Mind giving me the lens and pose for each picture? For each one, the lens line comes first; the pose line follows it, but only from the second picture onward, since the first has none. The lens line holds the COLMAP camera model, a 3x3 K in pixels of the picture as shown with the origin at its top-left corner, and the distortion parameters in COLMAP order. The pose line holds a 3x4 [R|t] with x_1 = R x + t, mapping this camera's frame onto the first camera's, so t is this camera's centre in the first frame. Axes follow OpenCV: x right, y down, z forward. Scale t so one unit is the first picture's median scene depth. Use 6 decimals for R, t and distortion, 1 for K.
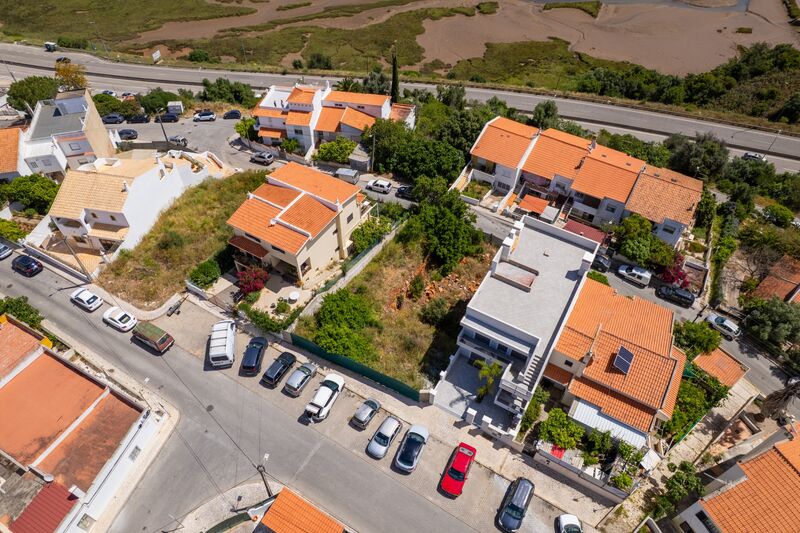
lens RADIAL K [[512.9, 0, 397.1], [0, 512.9, 264.4], [0, 0, 1]] dist [-0.082475, 0.077244]
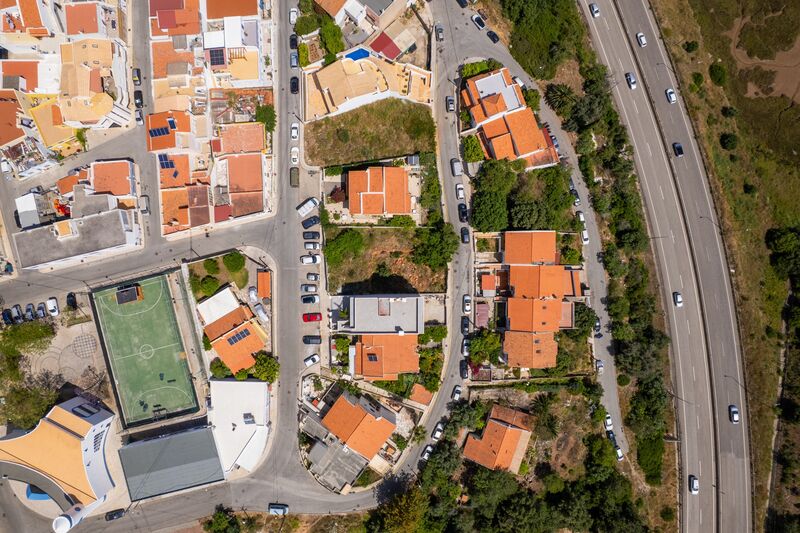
lens RADIAL K [[512.9, 0, 397.1], [0, 512.9, 264.4], [0, 0, 1]] dist [-0.082475, 0.077244]
pose [[0.514472, 0.857505, -0.002053, 0.072026], [-0.632260, 0.380949, 0.674630, -1.186782], [0.579281, -0.345780, 0.738153, -0.436983]]
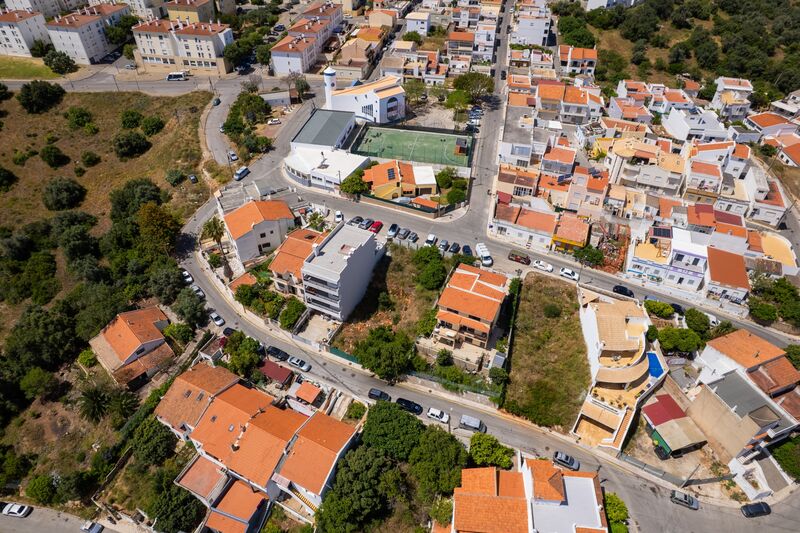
lens RADIAL K [[512.9, 0, 397.1], [0, 512.9, 264.4], [0, 0, 1]] dist [-0.082475, 0.077244]
pose [[-0.995562, 0.053798, -0.077214, 0.146018], [-0.075737, 0.028973, 0.996707, -1.488441], [0.055858, 0.998131, -0.024770, 0.803700]]
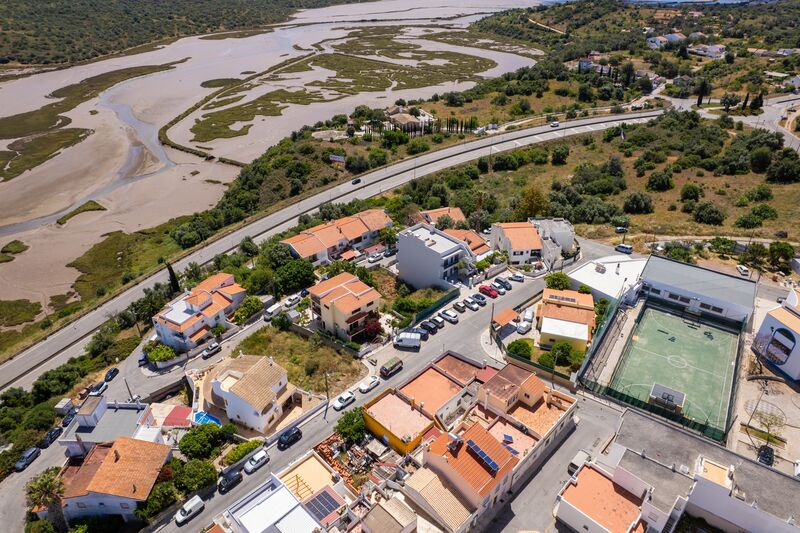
lens RADIAL K [[512.9, 0, 397.1], [0, 512.9, 264.4], [0, 0, 1]] dist [-0.082475, 0.077244]
pose [[0.297992, -0.496331, 0.815387, -1.362622], [0.707053, 0.688641, 0.160780, -0.298081], [-0.641309, 0.528611, 0.556142, -0.171307]]
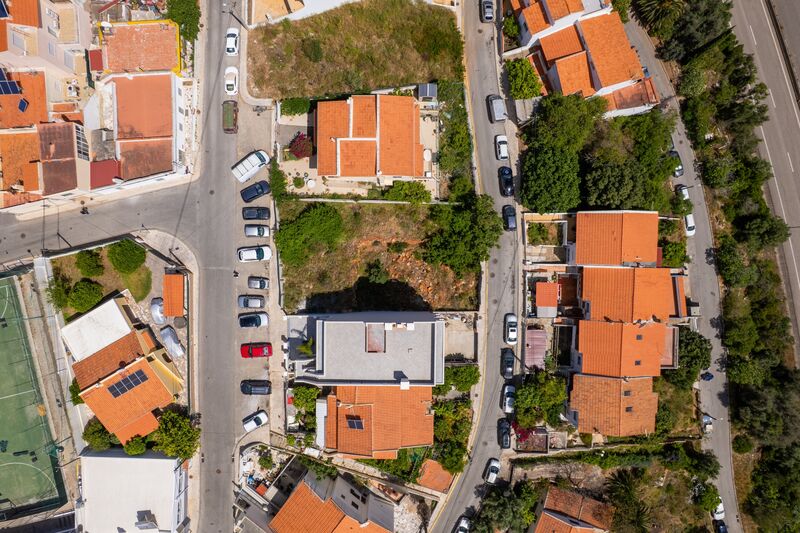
lens RADIAL K [[512.9, 0, 397.1], [0, 512.9, 264.4], [0, 0, 1]] dist [-0.082475, 0.077244]
pose [[0.504127, 0.863629, -0.000922, 0.069286], [-0.634496, 0.371098, 0.678012, -0.707708], [0.585893, -0.341219, 0.735050, 0.088565]]
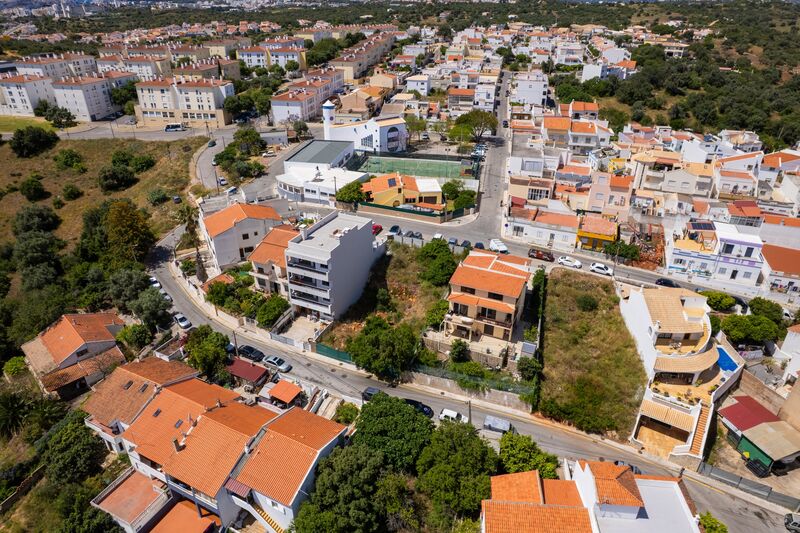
lens RADIAL K [[512.9, 0, 397.1], [0, 512.9, 264.4], [0, 0, 1]] dist [-0.082475, 0.077244]
pose [[-0.995491, 0.039026, -0.086457, 0.146247], [-0.074190, 0.247609, 0.966015, -1.209507], [0.059107, 0.968074, -0.243597, 1.109043]]
